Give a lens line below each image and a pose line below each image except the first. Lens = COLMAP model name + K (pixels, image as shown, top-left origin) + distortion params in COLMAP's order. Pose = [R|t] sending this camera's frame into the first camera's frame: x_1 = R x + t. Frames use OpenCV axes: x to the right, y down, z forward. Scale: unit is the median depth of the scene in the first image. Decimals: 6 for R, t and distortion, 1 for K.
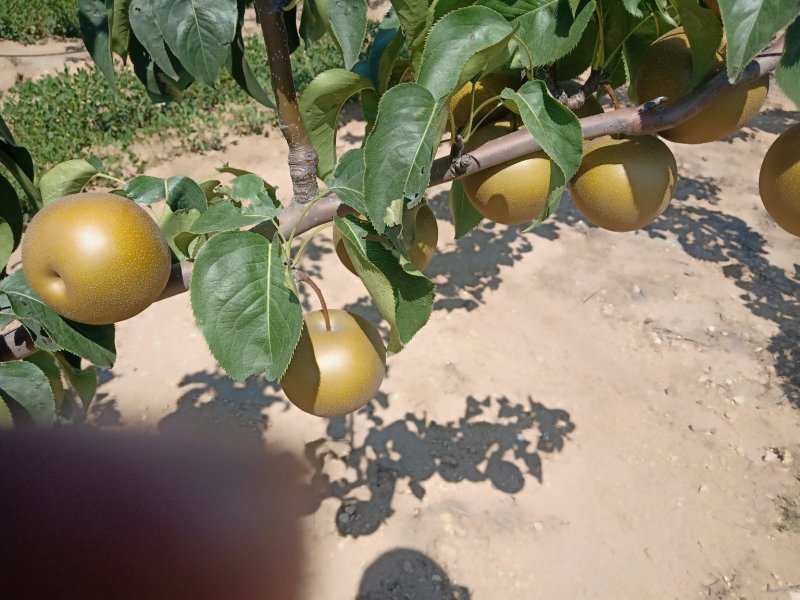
lens RADIAL K [[607.2, 0, 400.0], [0, 607.2, 300.0], [0, 0, 1]] dist [0.007635, 0.000271]
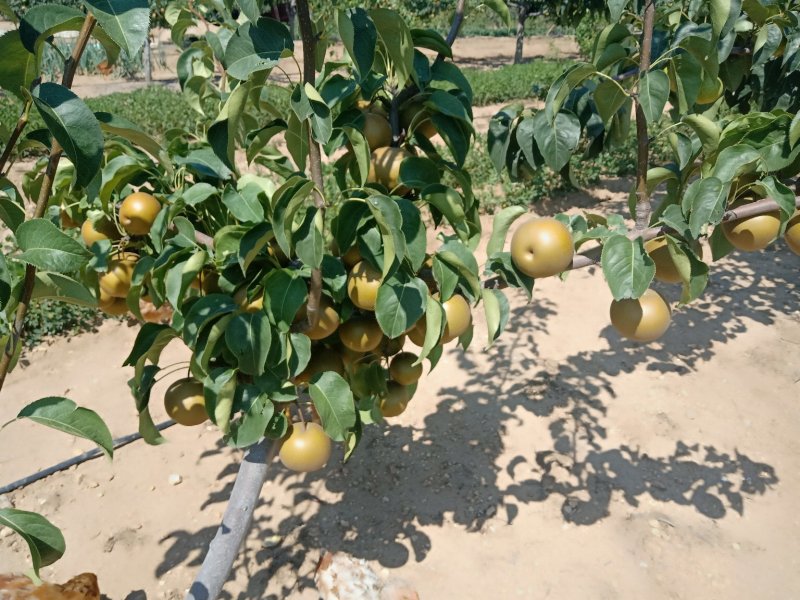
lens RADIAL K [[621.8, 0, 400.0], [0, 621.8, 300.0], [0, 0, 1]] dist [-0.046273, 0.002798]
pose [[0.950930, 0.101486, -0.292288, -0.079307], [-0.141178, 0.982923, -0.118026, 0.114978], [0.275319, 0.153499, 0.949019, -0.306772]]
